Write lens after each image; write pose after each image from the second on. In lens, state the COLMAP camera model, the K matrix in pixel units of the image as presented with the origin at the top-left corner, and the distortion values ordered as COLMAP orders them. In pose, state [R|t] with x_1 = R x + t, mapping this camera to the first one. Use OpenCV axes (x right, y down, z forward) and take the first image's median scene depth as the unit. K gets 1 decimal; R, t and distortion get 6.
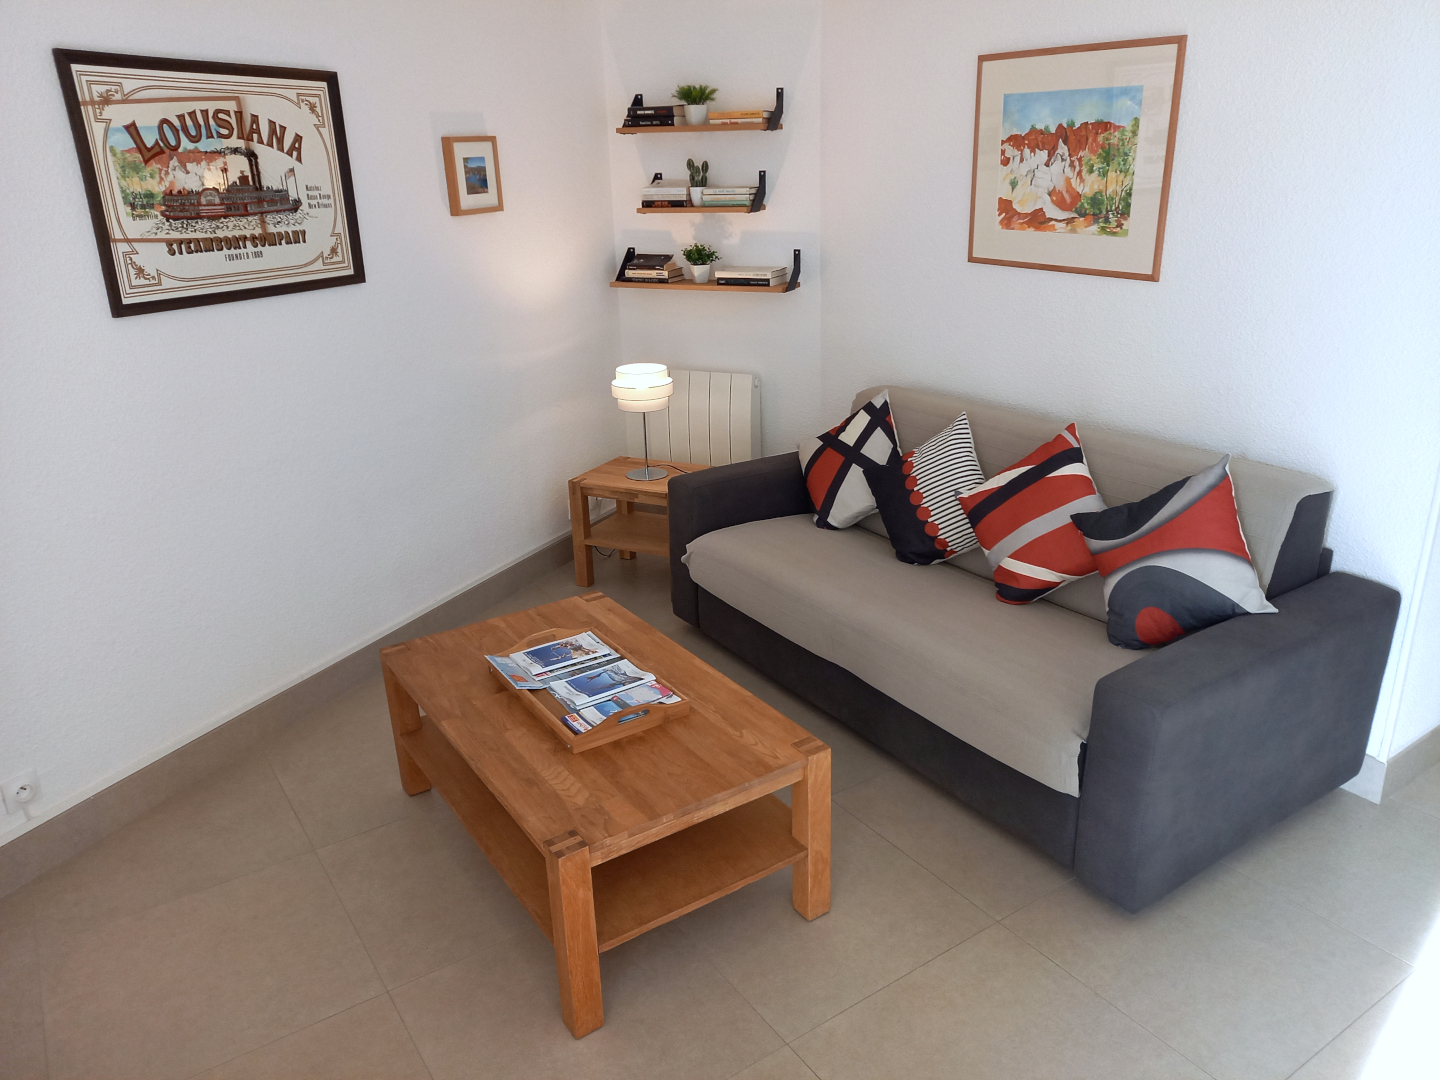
lens RADIAL K [[1044.3, 0, 723.5], [0, 1044.3, 545.0], [0, 0, 1]] dist [0.065742, -0.073906]
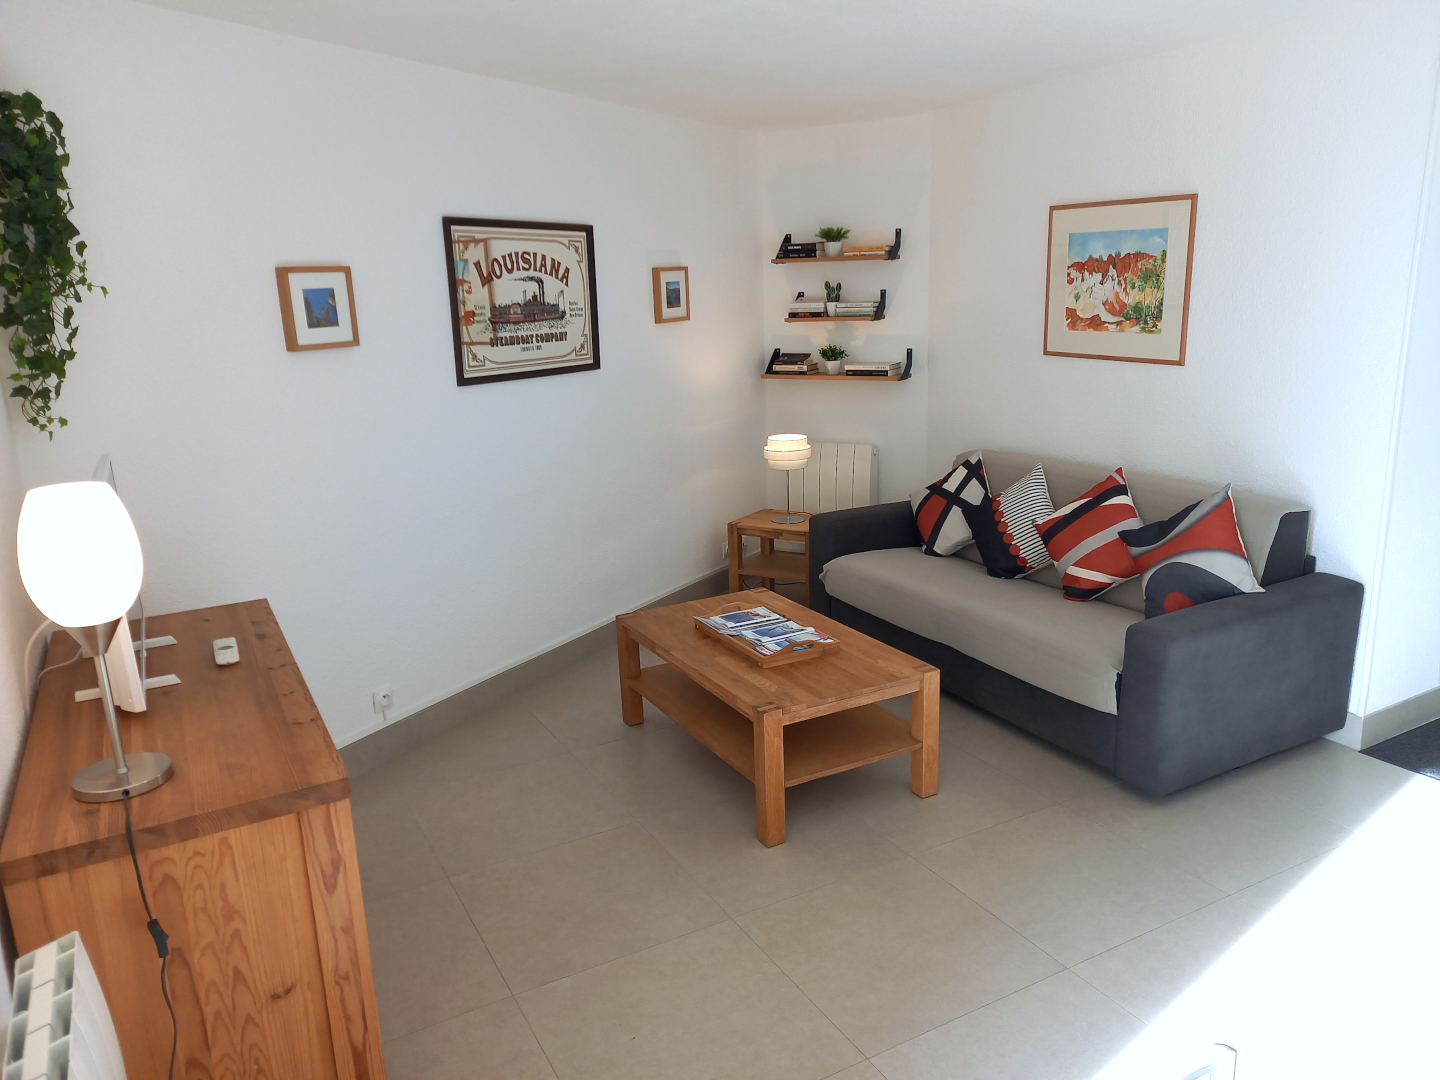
lens RADIAL K [[1044.3, 0, 723.5], [0, 1044.3, 545.0], [0, 0, 1]] dist [0.065742, -0.073906]
pose [[0.995797, 0.016971, -0.089997, -0.050199], [-0.026410, 0.994147, -0.104757, 0.132128], [0.087692, 0.106693, 0.990417, -0.357346]]
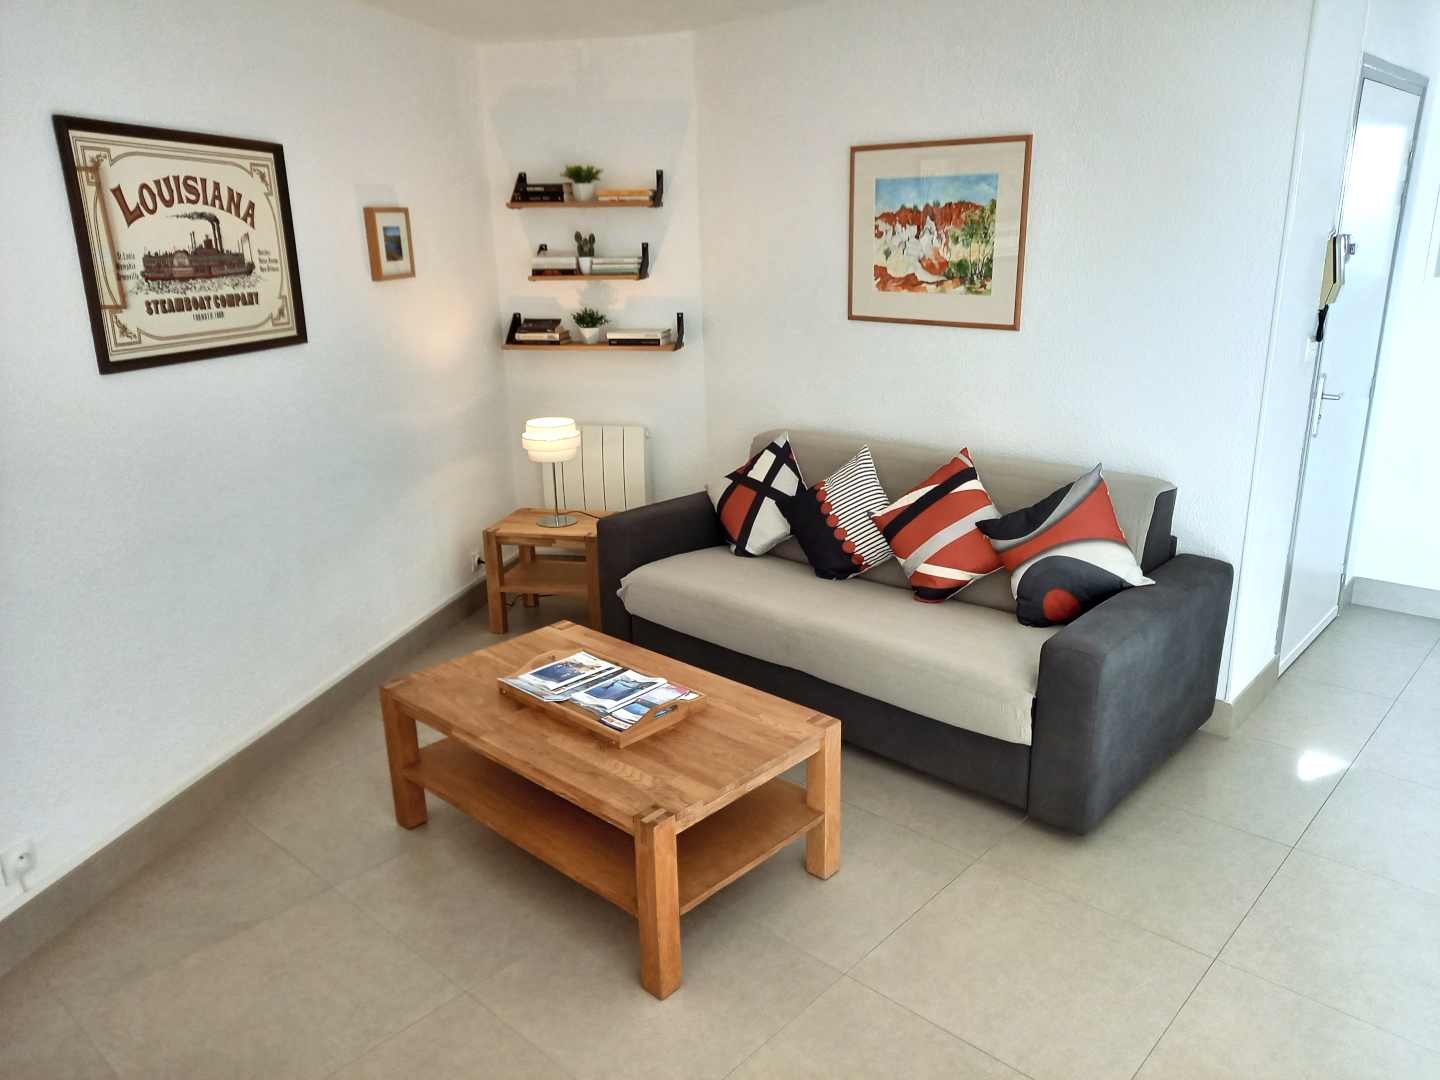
lens RADIAL K [[1047.0, 0, 728.7], [0, 1047.0, 542.9], [0, 0, 1]] dist [0.065535, -0.063242]
pose [[0.972289, -0.058910, 0.226239, -0.195704], [0.075345, 0.995056, -0.064703, 0.046199], [-0.221309, 0.079955, 0.971920, -0.085970]]
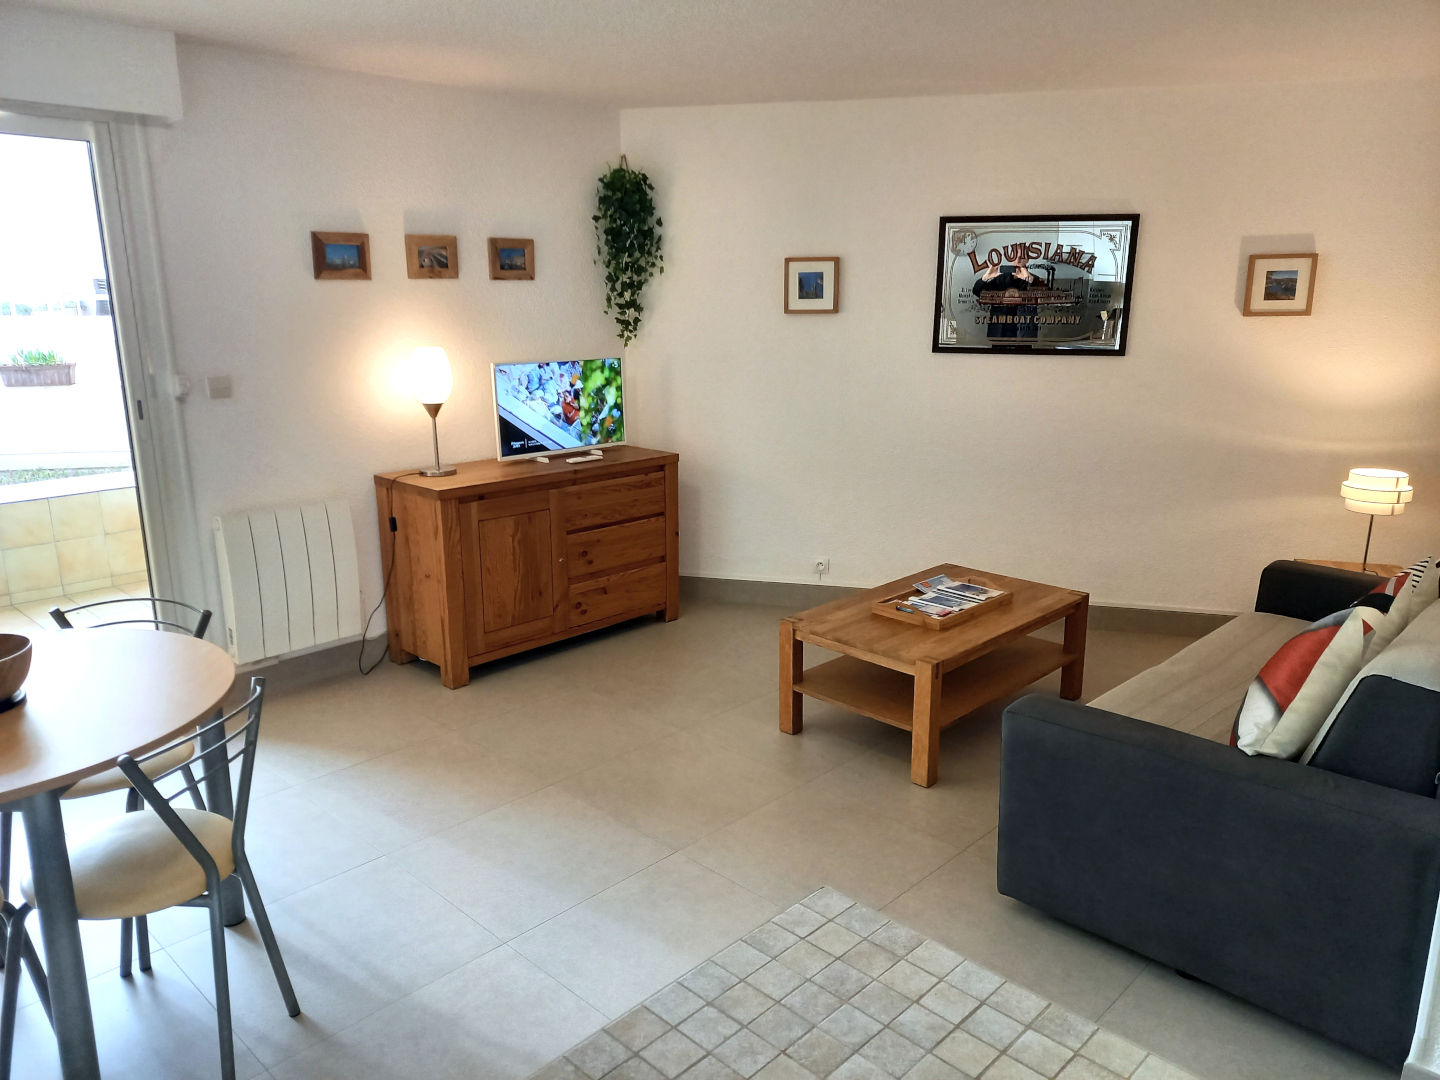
lens RADIAL K [[1044.3, 0, 723.5], [0, 1044.3, 545.0], [0, 0, 1]] dist [0.065742, -0.073906]
pose [[0.201357, 0.267403, -0.942312, 1.009426], [-0.345224, 0.919660, 0.187206, -0.100140], [0.916666, 0.287613, 0.277494, 0.197600]]
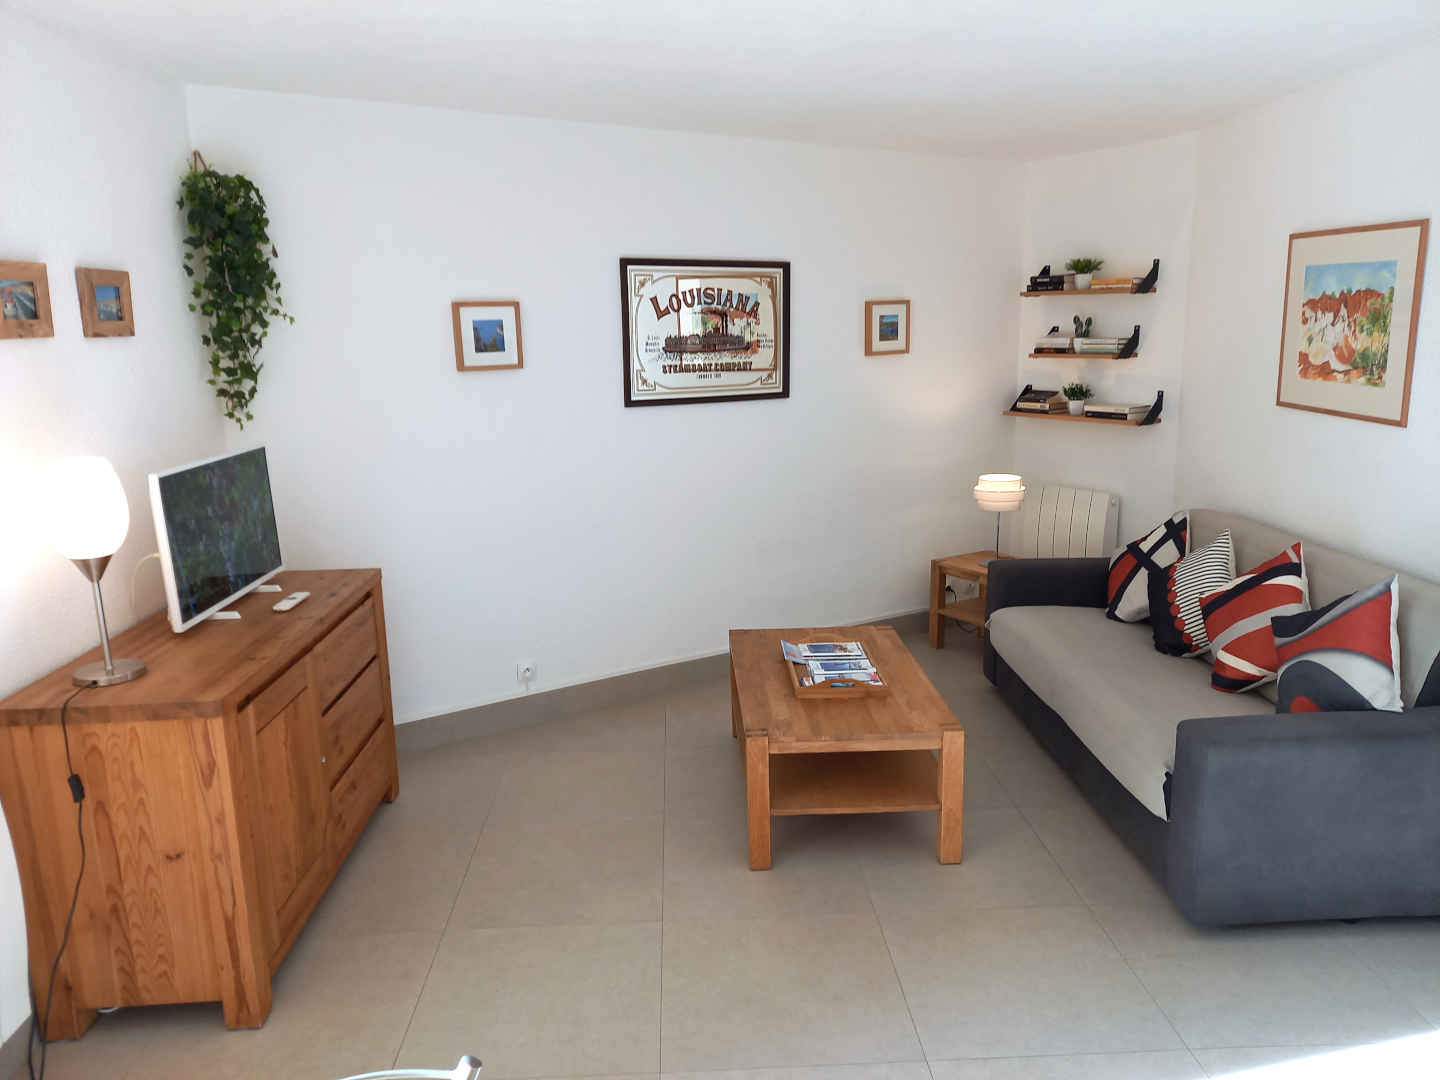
lens RADIAL K [[1044.3, 0, 723.5], [0, 1044.3, 545.0], [0, 0, 1]] dist [0.065742, -0.073906]
pose [[0.852579, 0.119815, -0.508678, 0.366496], [-0.185461, 0.979377, -0.080162, 0.089613], [0.488582, 0.162684, 0.857217, -0.271648]]
